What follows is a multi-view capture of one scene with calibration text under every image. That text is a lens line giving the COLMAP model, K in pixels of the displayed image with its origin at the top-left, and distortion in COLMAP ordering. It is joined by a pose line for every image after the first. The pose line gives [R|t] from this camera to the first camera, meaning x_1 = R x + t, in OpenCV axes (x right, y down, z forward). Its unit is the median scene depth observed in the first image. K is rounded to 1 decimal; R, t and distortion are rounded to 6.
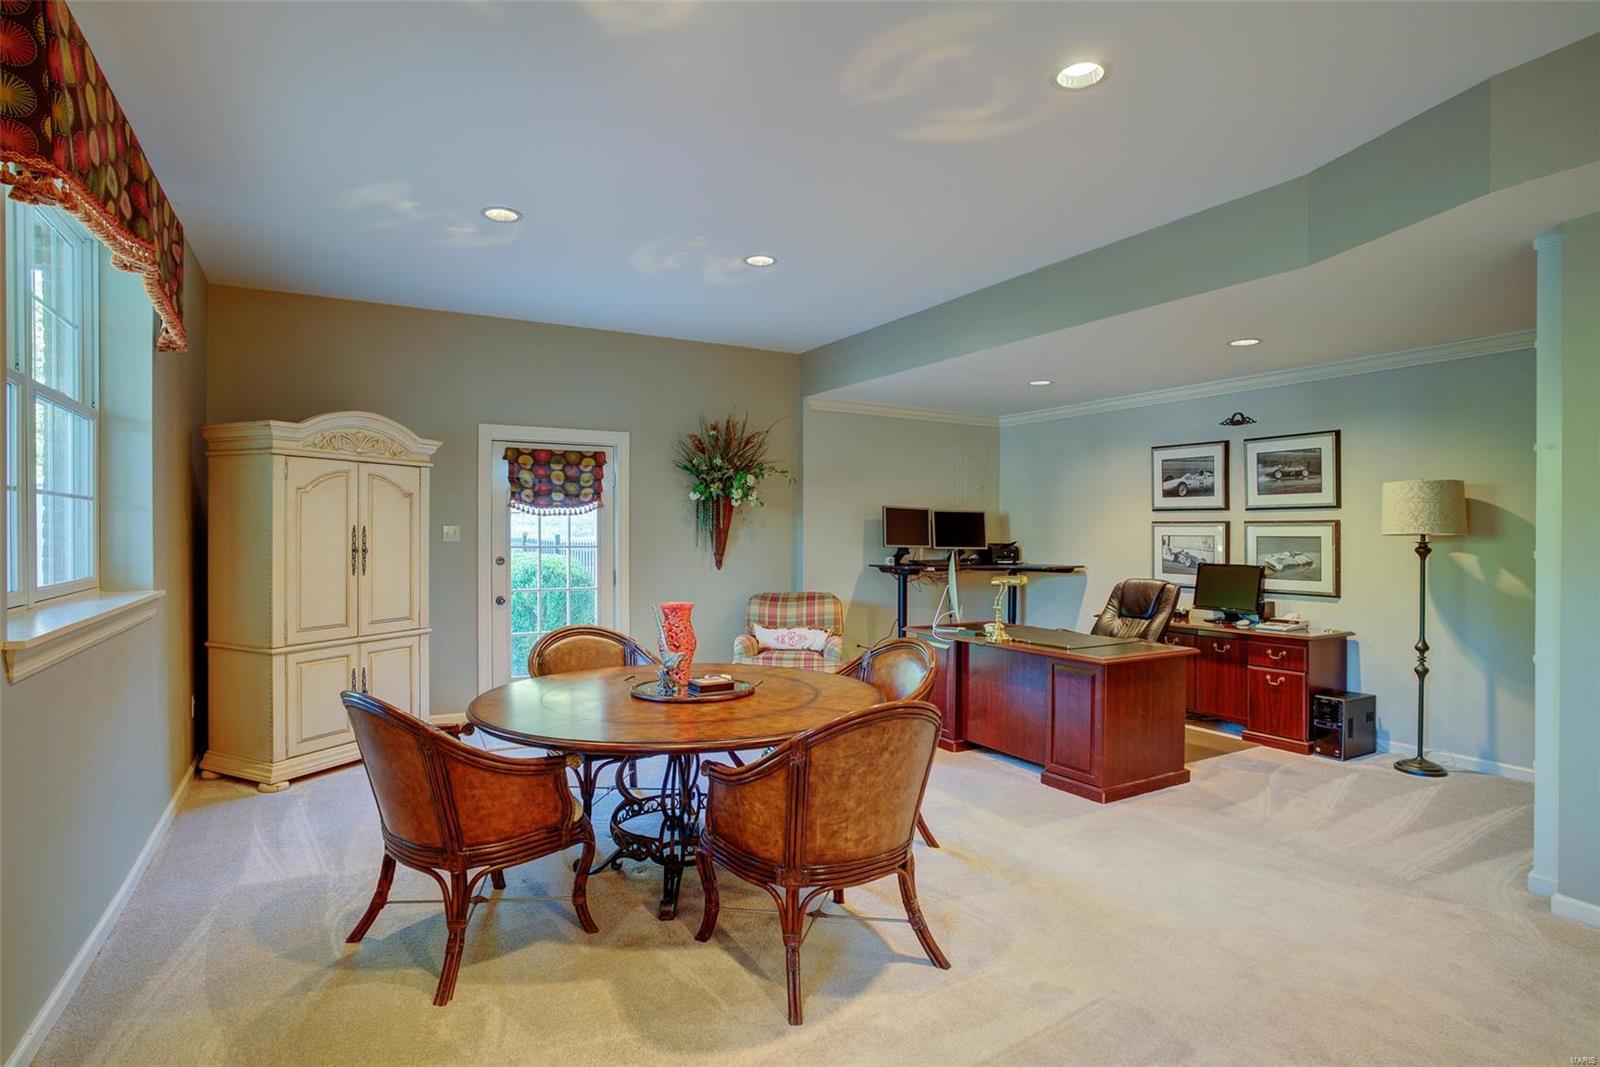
lens RADIAL K [[843.5, 0, 803.6], [0, 843.5, 535.8], [0, 0, 1]] dist [-0.080642, 0.045023]
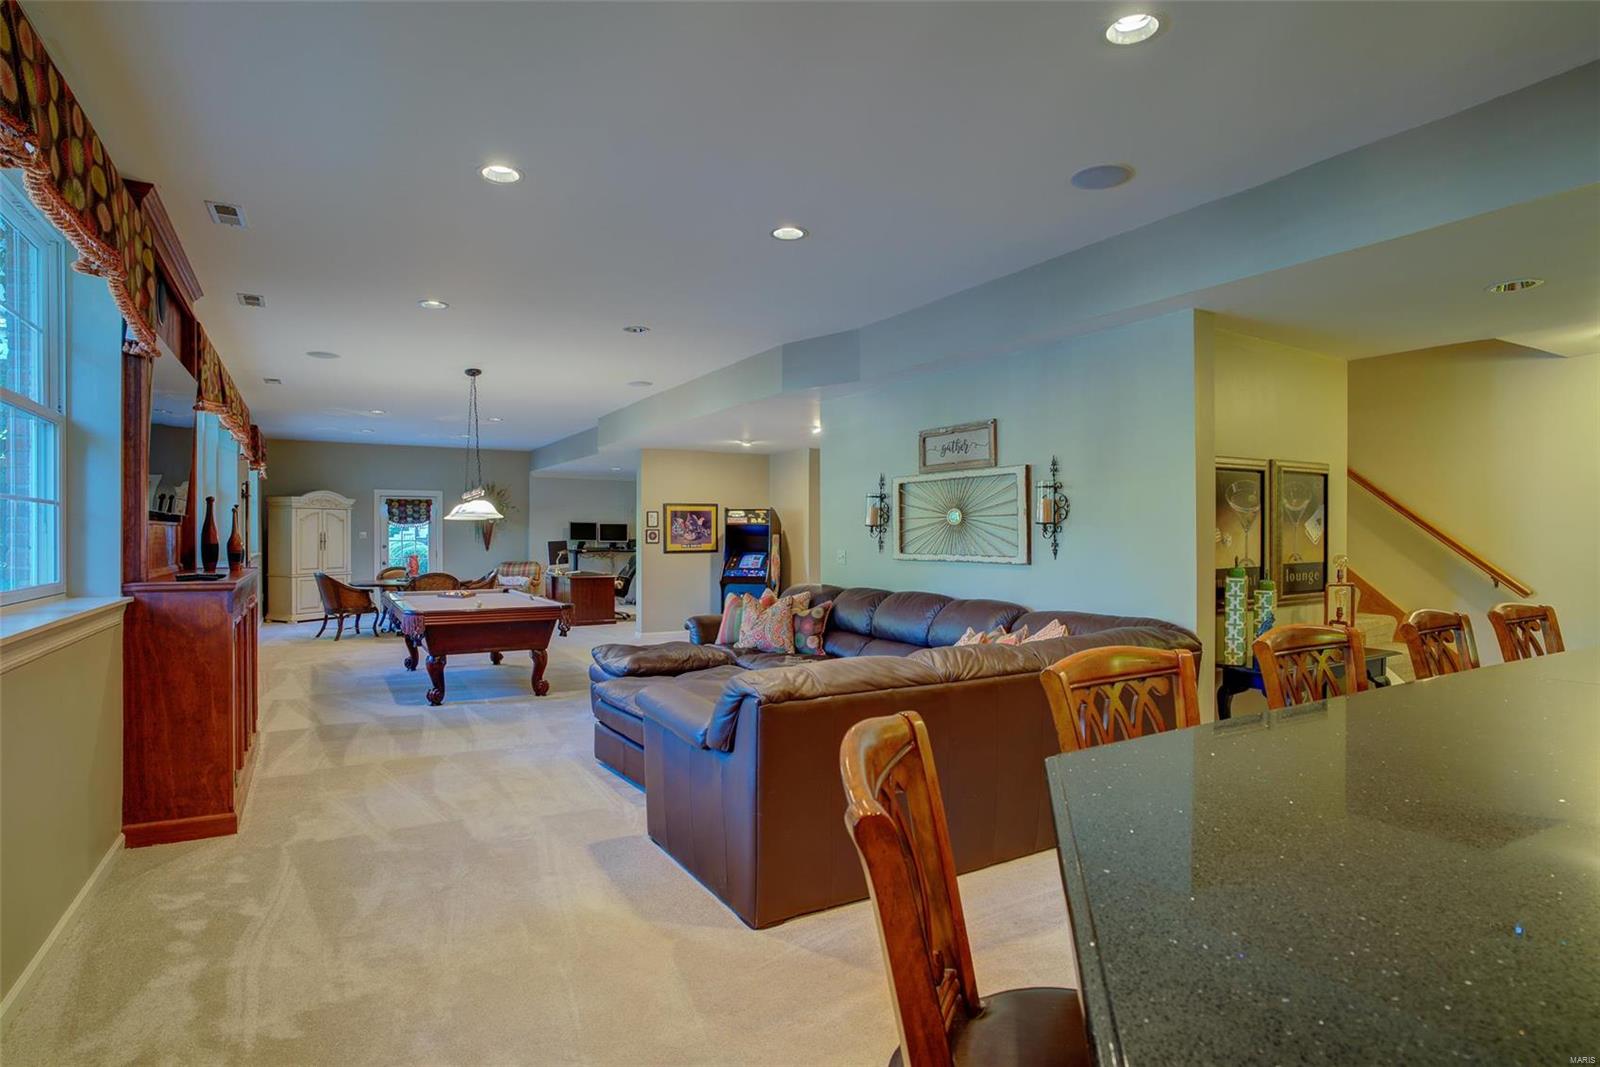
lens RADIAL K [[843.5, 0, 803.6], [0, 843.5, 535.8], [0, 0, 1]] dist [-0.080642, 0.045023]
pose [[0.999648, -0.003628, 0.026287, 0.738527], [0.003699, 0.999990, -0.002663, 0.009154], [-0.026277, 0.002759, 0.999651, -1.330921]]
